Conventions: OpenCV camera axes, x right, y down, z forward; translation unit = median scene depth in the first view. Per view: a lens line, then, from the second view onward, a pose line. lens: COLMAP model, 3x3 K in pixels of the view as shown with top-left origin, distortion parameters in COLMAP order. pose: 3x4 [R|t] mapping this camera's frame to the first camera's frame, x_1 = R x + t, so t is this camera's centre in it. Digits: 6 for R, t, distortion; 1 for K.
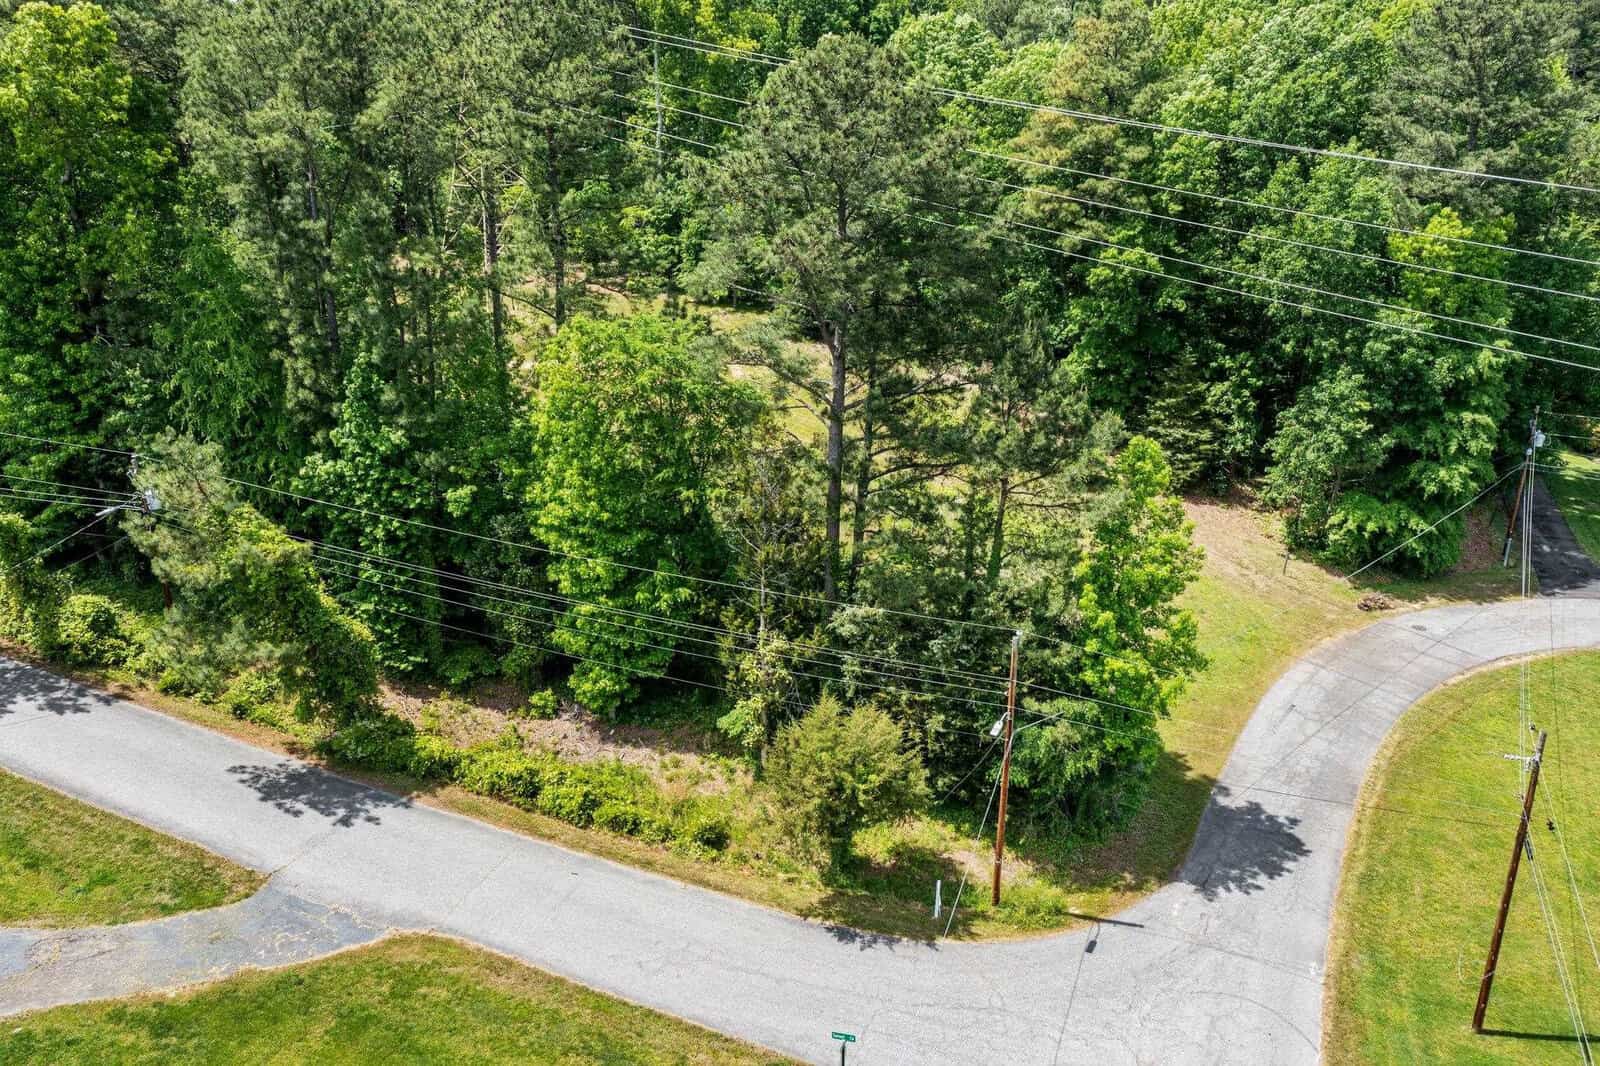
lens RADIAL K [[1256.3, 0, 790.2], [0, 1256.3, 534.3], [0, 0, 1]] dist [0.008889, 0.003892]
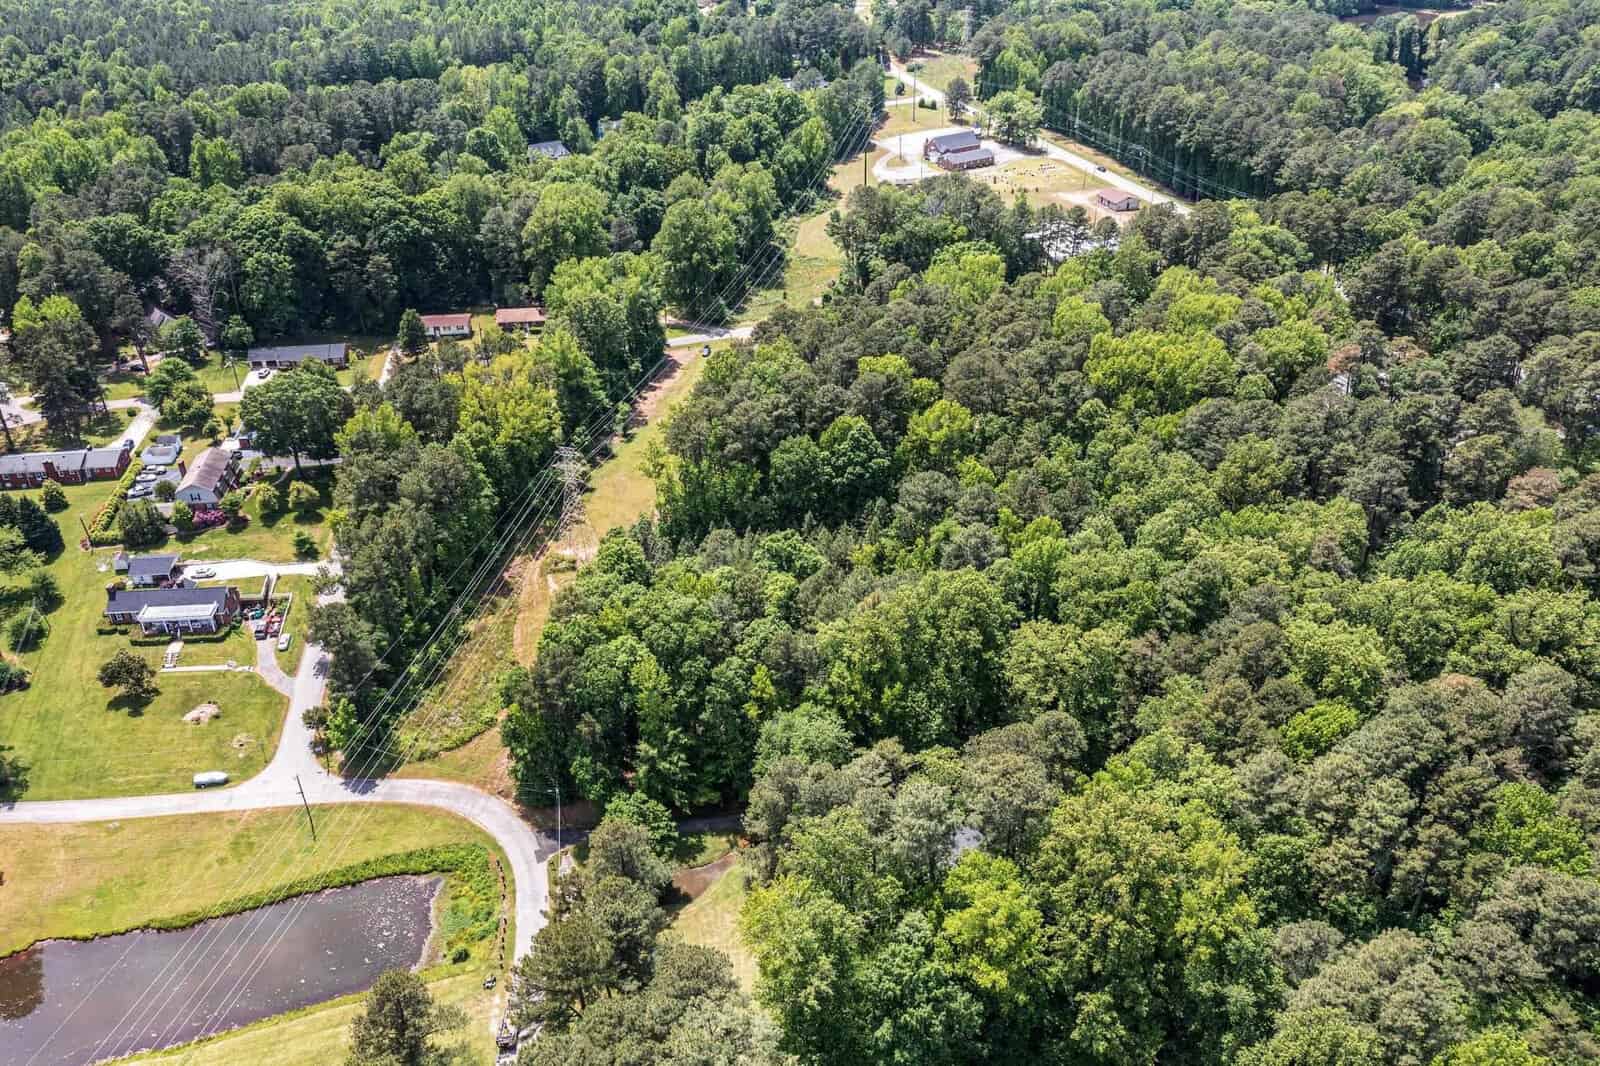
lens RADIAL K [[1256.3, 0, 806.2], [0, 1256.3, 537.2], [0, 0, 1]] dist [0.008889, 0.003892]
pose [[0.467887, 0.475086, -0.745234, 4.120818], [-0.302445, 0.878387, 0.370085, -2.757418], [0.830427, 0.052235, 0.554674, -0.265550]]
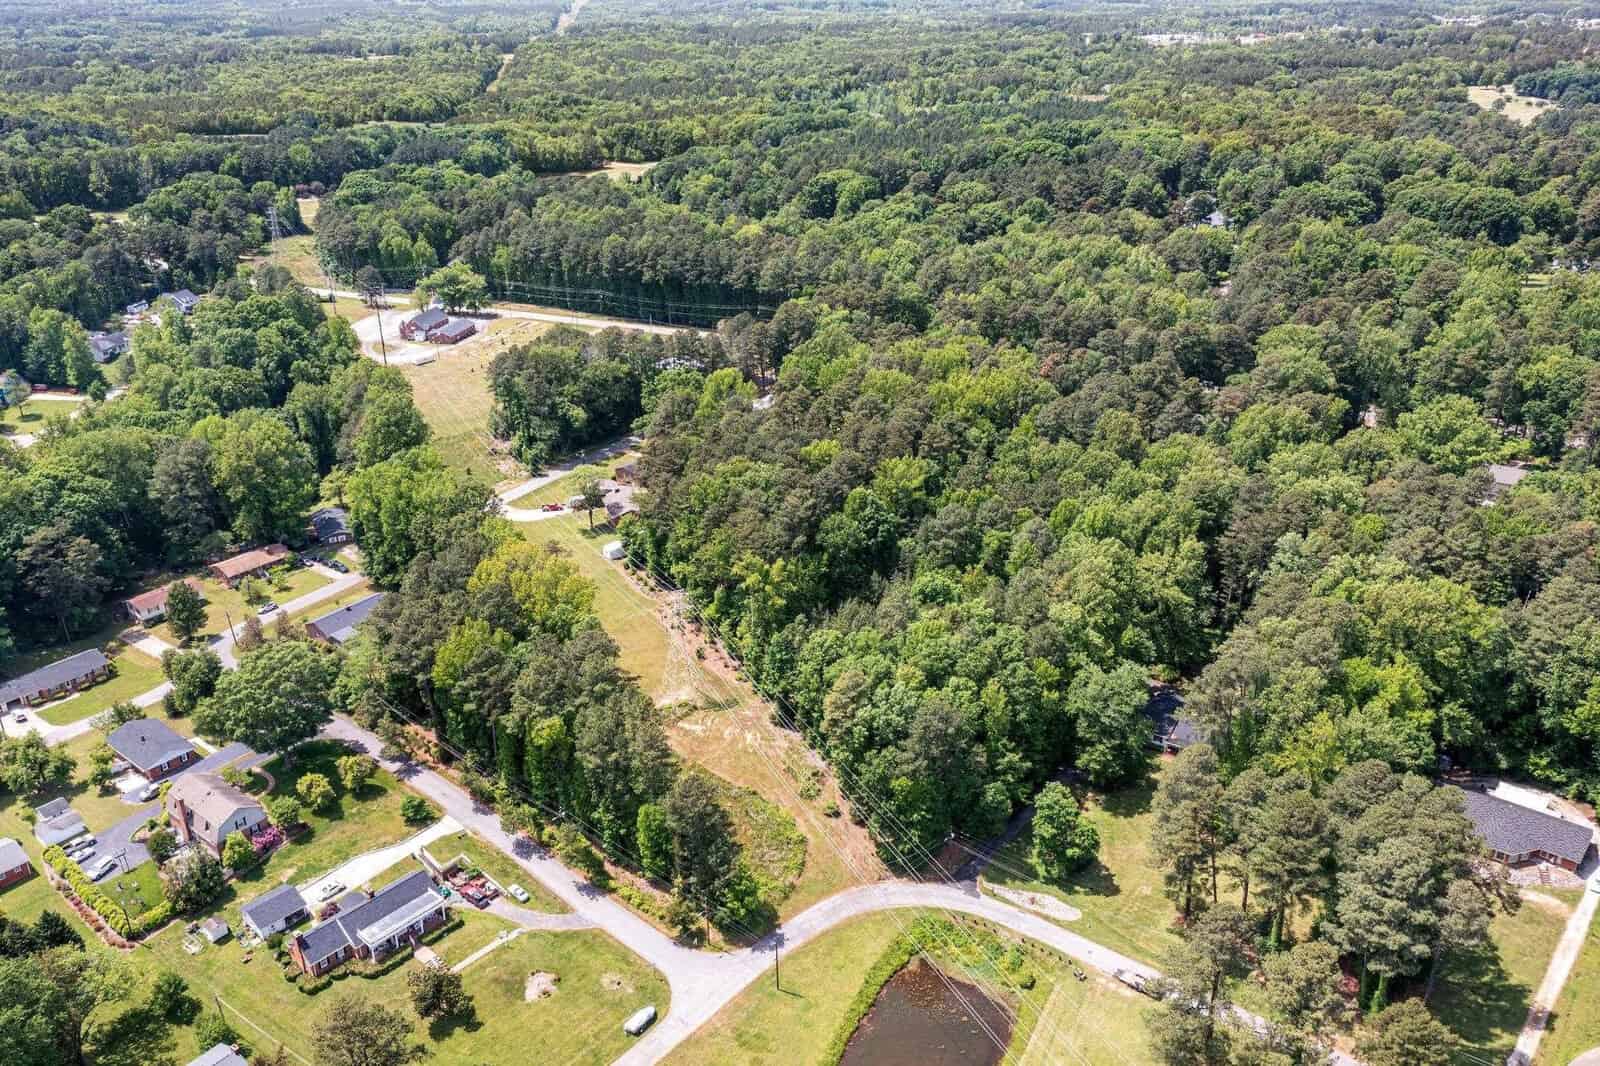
lens RADIAL K [[1256.3, 0, 805.0], [0, 1256.3, 539.7], [0, 0, 1]] dist [0.008889, 0.003892]
pose [[0.952679, 0.128571, -0.275449, 1.519542], [-0.105605, 0.989694, 0.096708, -1.624461], [0.285044, -0.063043, 0.956439, -3.180316]]
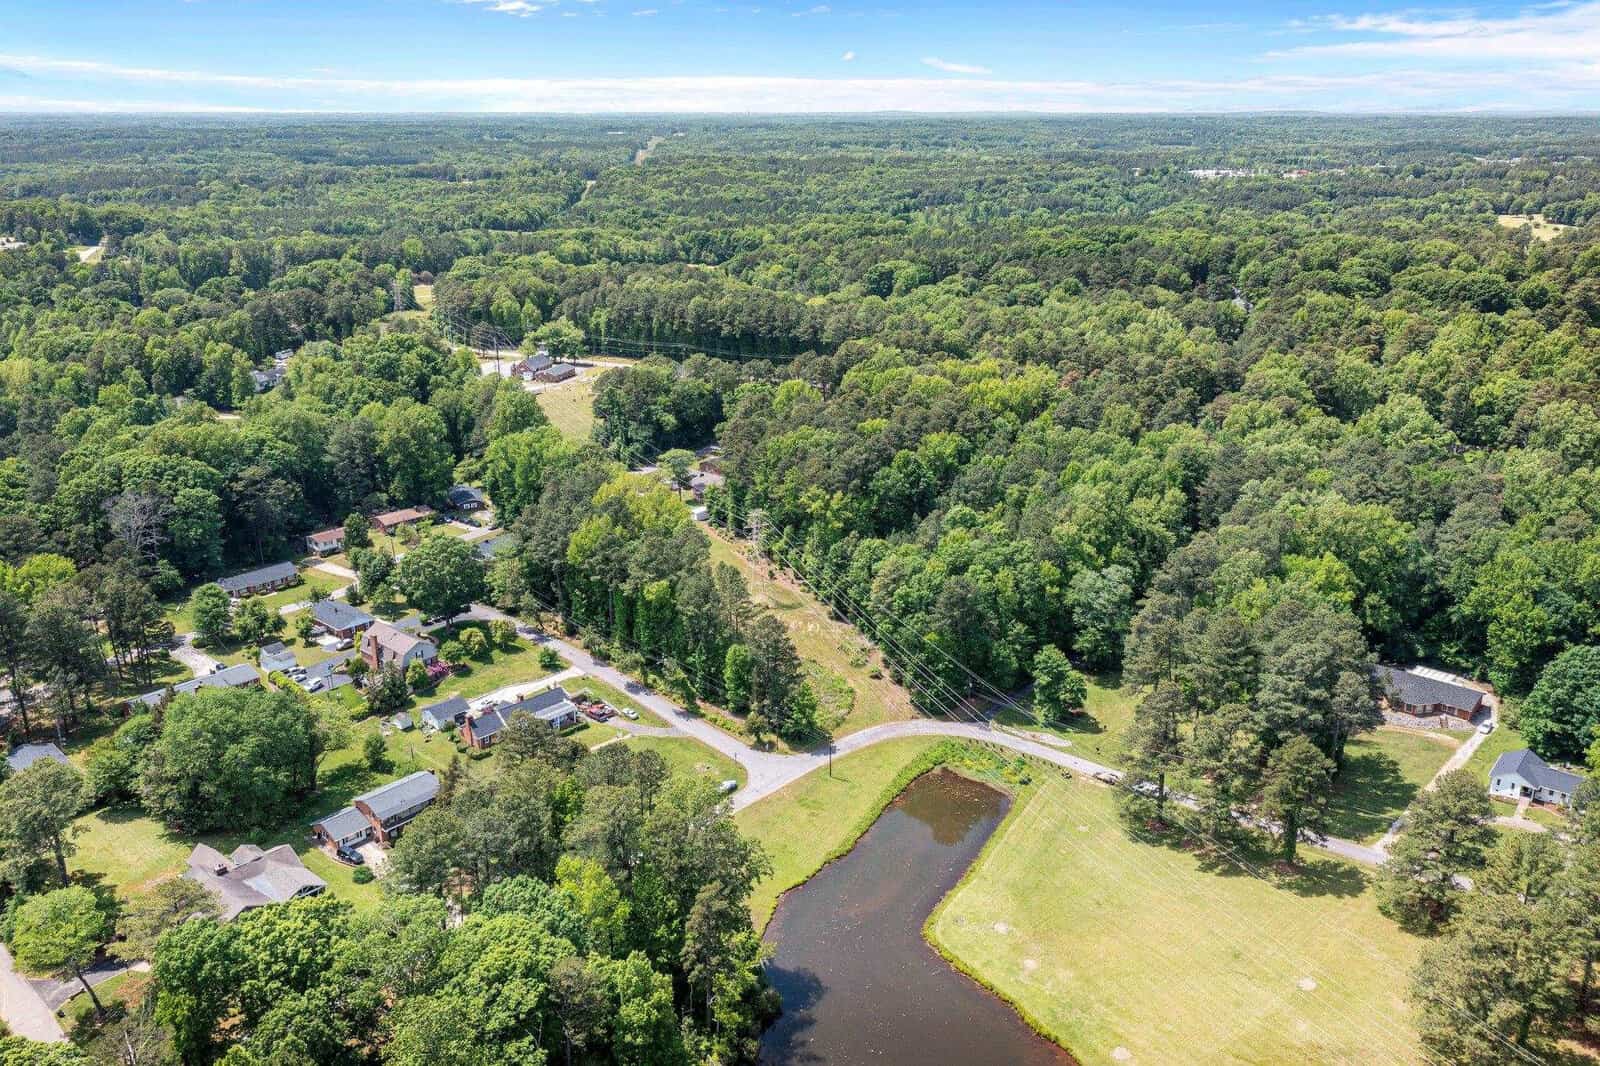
lens RADIAL K [[1256.3, 0, 808.0], [0, 1256.3, 541.2], [0, 0, 1]] dist [0.008889, 0.003892]
pose [[0.937545, 0.121438, -0.325978, 2.034305], [-0.127699, 0.991811, 0.002209, -0.709958], [0.323577, 0.039556, 0.945375, -4.511925]]
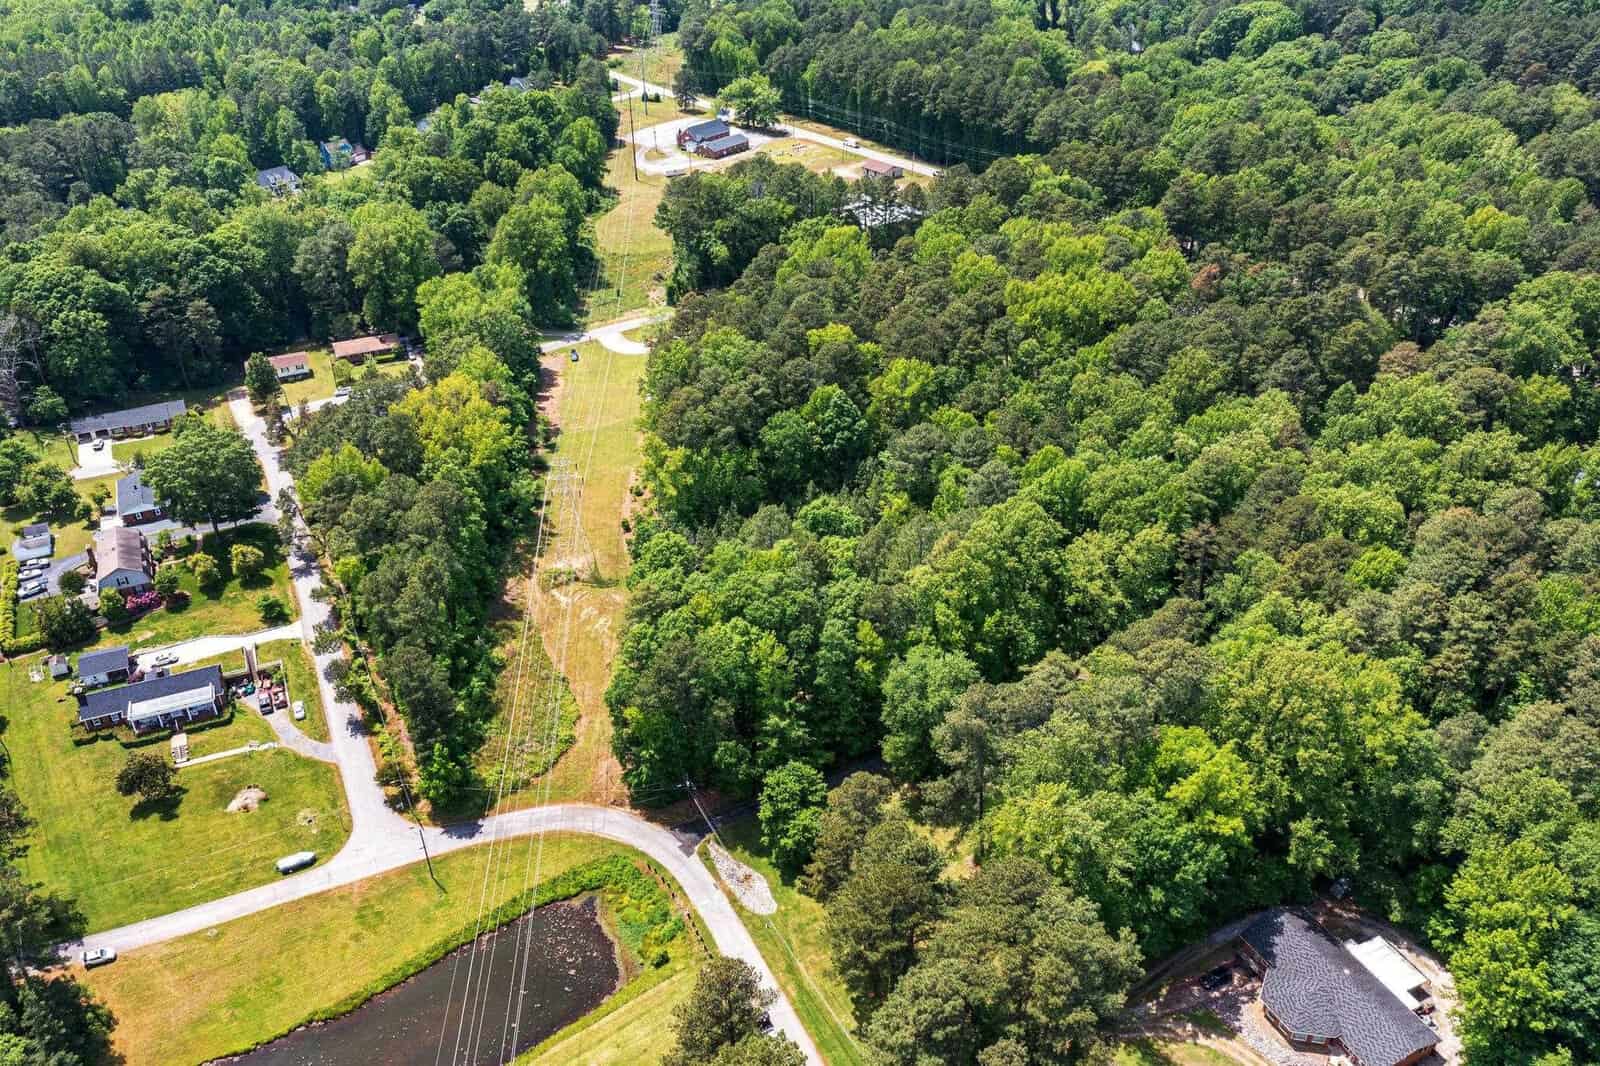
lens RADIAL K [[1256.3, 0, 804.8], [0, 1256.3, 534.5], [0, 0, 1]] dist [0.008889, 0.003892]
pose [[0.726985, 0.369109, -0.579008, 3.402920], [-0.234577, 0.926004, 0.295787, -2.310862], [0.645342, -0.079210, 0.759776, -1.524458]]
